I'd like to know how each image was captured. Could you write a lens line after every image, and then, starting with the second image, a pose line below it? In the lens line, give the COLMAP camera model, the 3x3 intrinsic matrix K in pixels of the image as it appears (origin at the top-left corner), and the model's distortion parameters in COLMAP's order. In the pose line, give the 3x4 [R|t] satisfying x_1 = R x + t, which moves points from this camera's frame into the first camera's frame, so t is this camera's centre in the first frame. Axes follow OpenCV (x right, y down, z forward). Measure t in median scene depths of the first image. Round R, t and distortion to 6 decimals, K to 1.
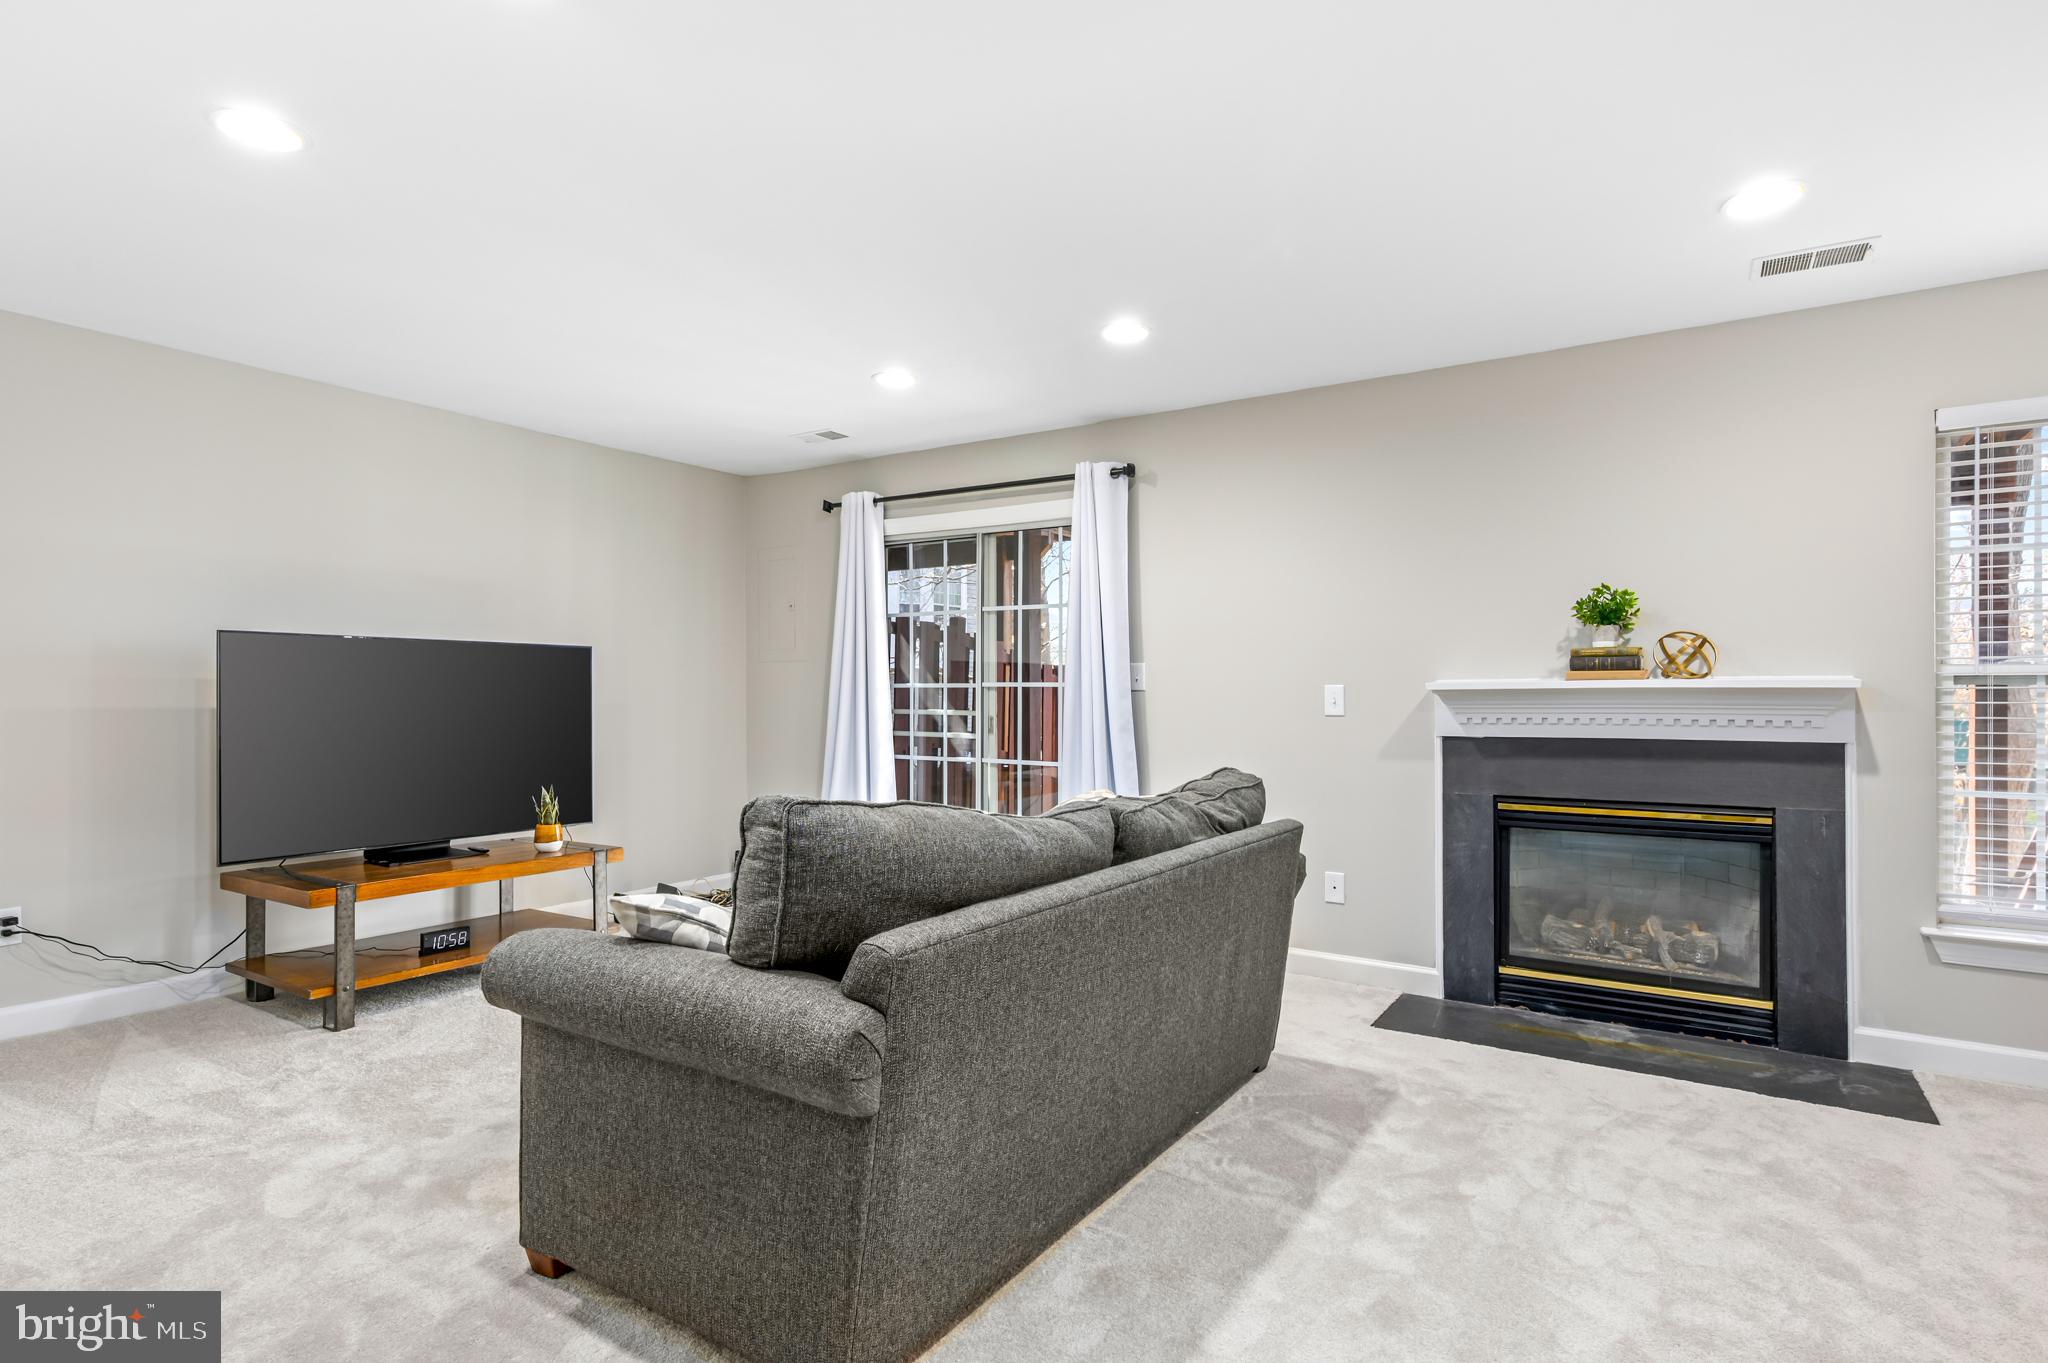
lens RADIAL K [[1008.5, 0, 1028.6], [0, 1008.5, 686.3], [0, 0, 1]] dist [-0.002919, 0.002304]
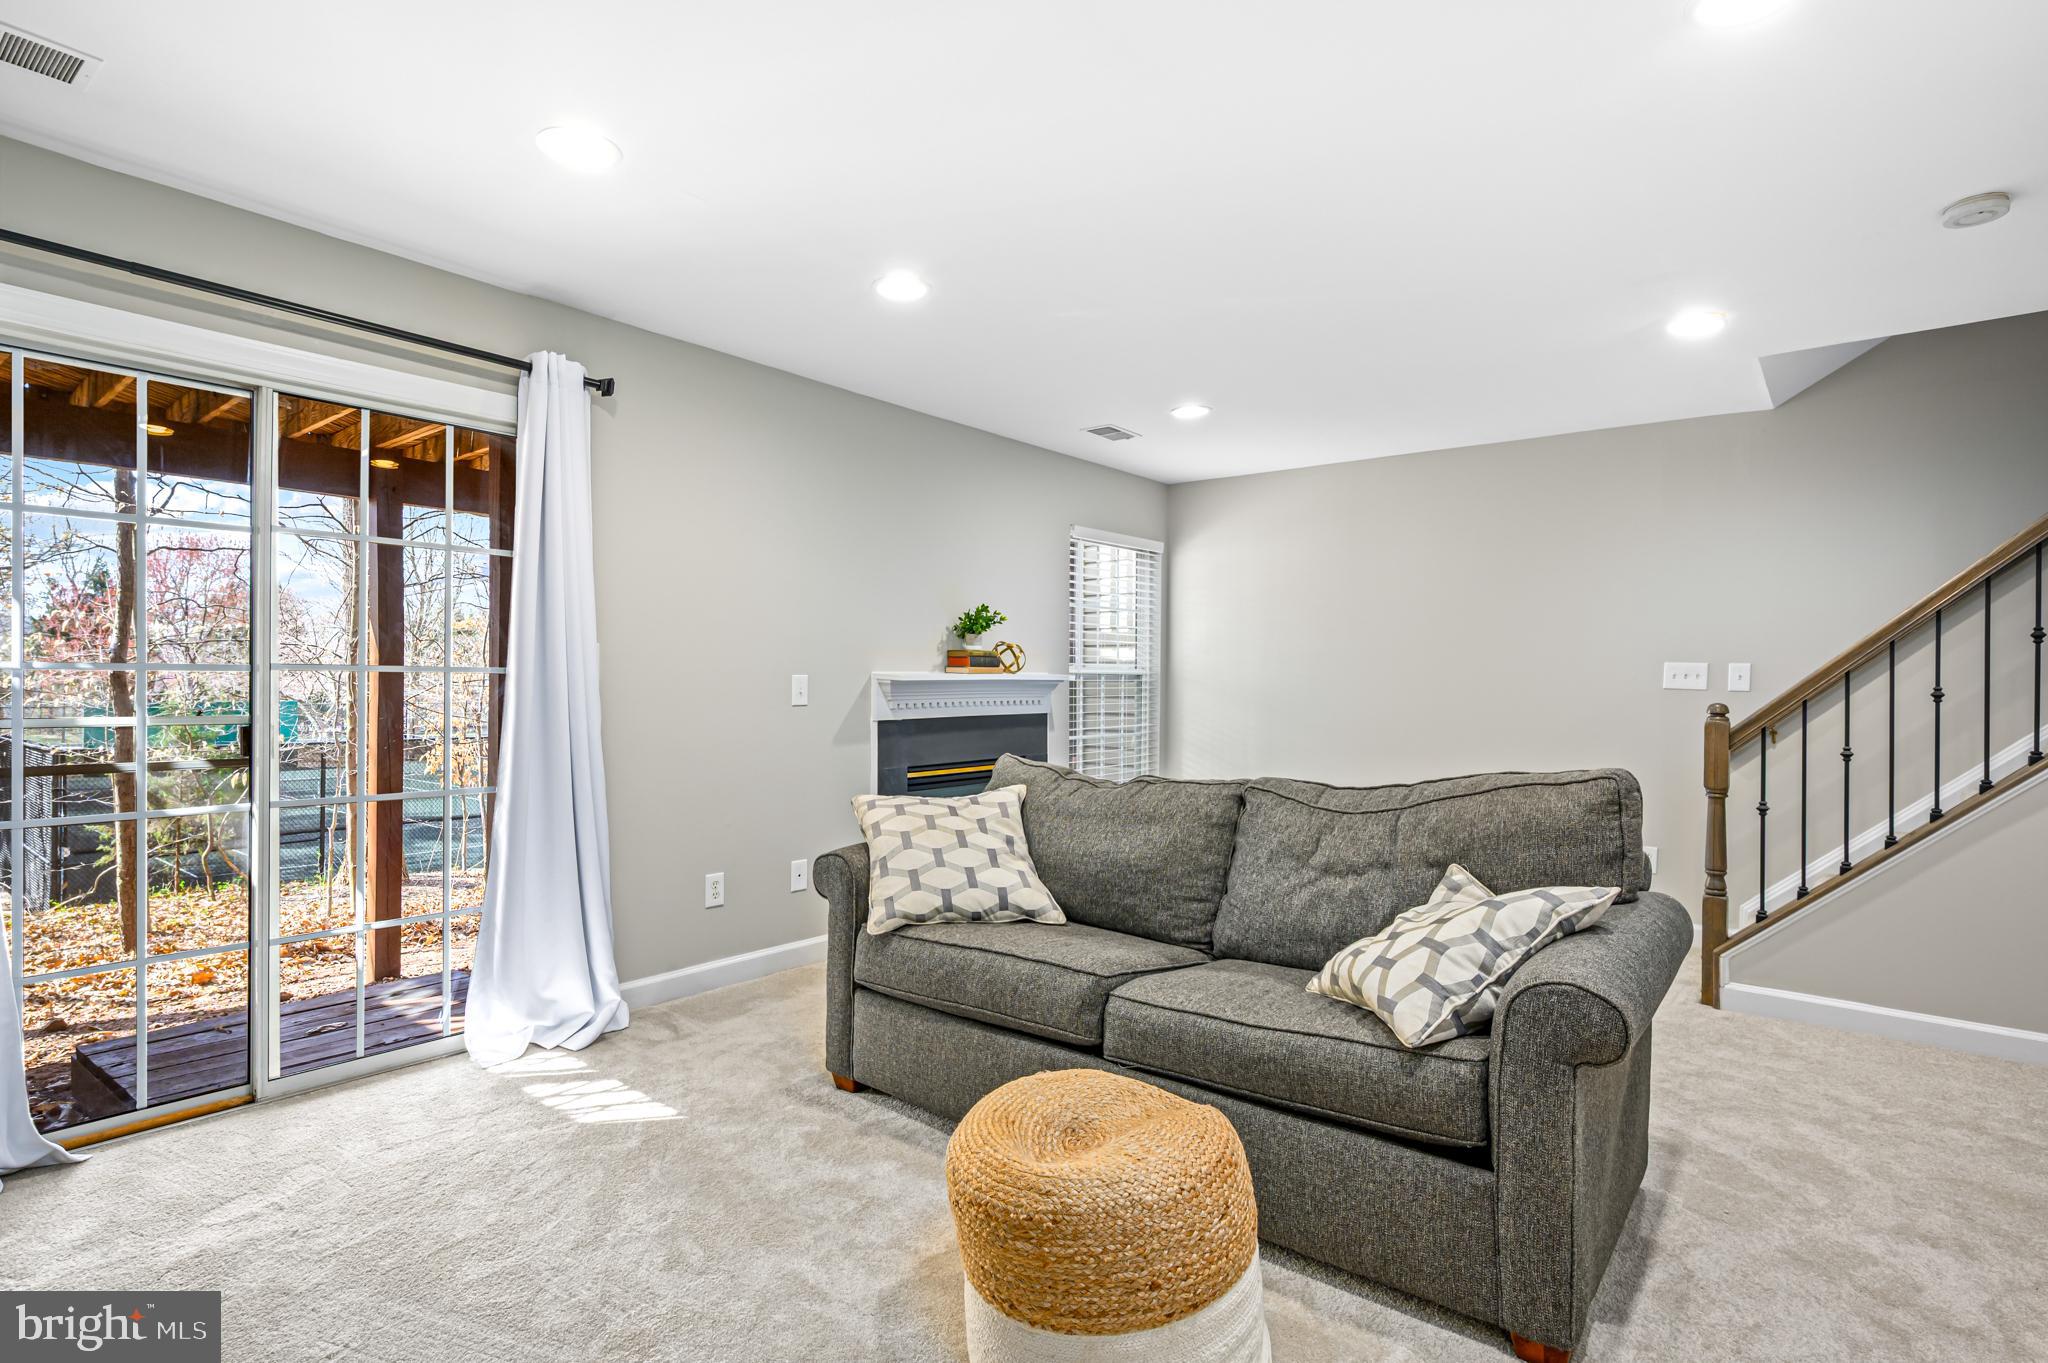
lens RADIAL K [[1008.5, 0, 1026.8], [0, 1008.5, 680.7], [0, 0, 1]] dist [-0.002919, 0.002304]
pose [[0.105608, -0.001010, 0.994407, -0.726420], [-0.007713, 0.999969, 0.001835, 0.000273], [-0.994378, -0.007864, 0.105597, 0.723158]]
